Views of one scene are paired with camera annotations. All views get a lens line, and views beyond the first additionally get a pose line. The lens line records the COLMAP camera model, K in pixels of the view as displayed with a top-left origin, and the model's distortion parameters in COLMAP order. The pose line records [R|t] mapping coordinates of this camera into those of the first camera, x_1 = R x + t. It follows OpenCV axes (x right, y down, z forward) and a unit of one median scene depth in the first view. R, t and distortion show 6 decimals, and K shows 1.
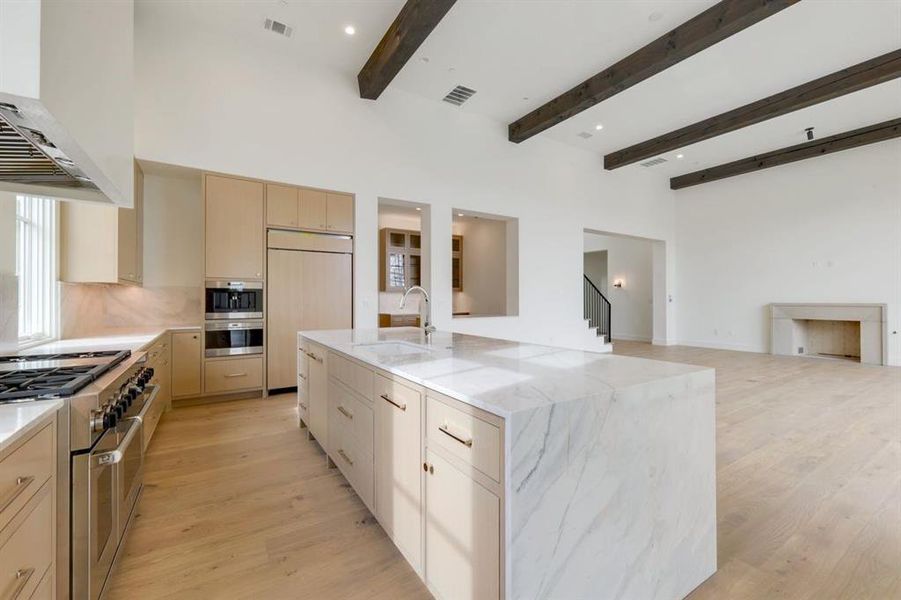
lens RADIAL K [[372.3, 0, 442.1], [0, 372.3, 298.6], [0, 0, 1]] dist [-0.001063, -0.000123]
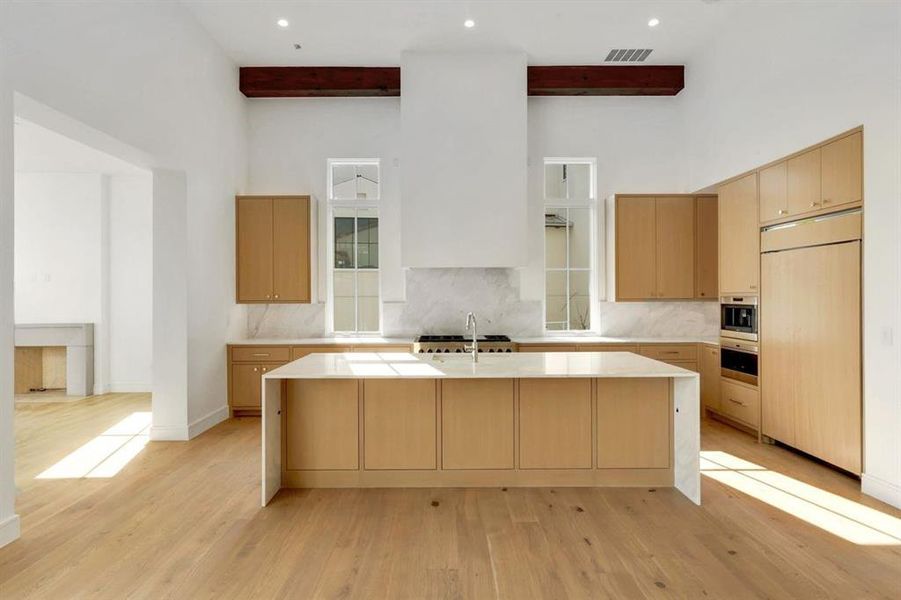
lens RADIAL K [[440.9, 0, 448.1], [0, 440.9, 296.5], [0, 0, 1]] dist [0.000645, 0.000100]
pose [[-0.524614, -0.000202, -0.851340, 0.668528], [0.005394, 0.999979, -0.003562, -0.044331], [0.851323, -0.006461, -0.524602, 0.924990]]
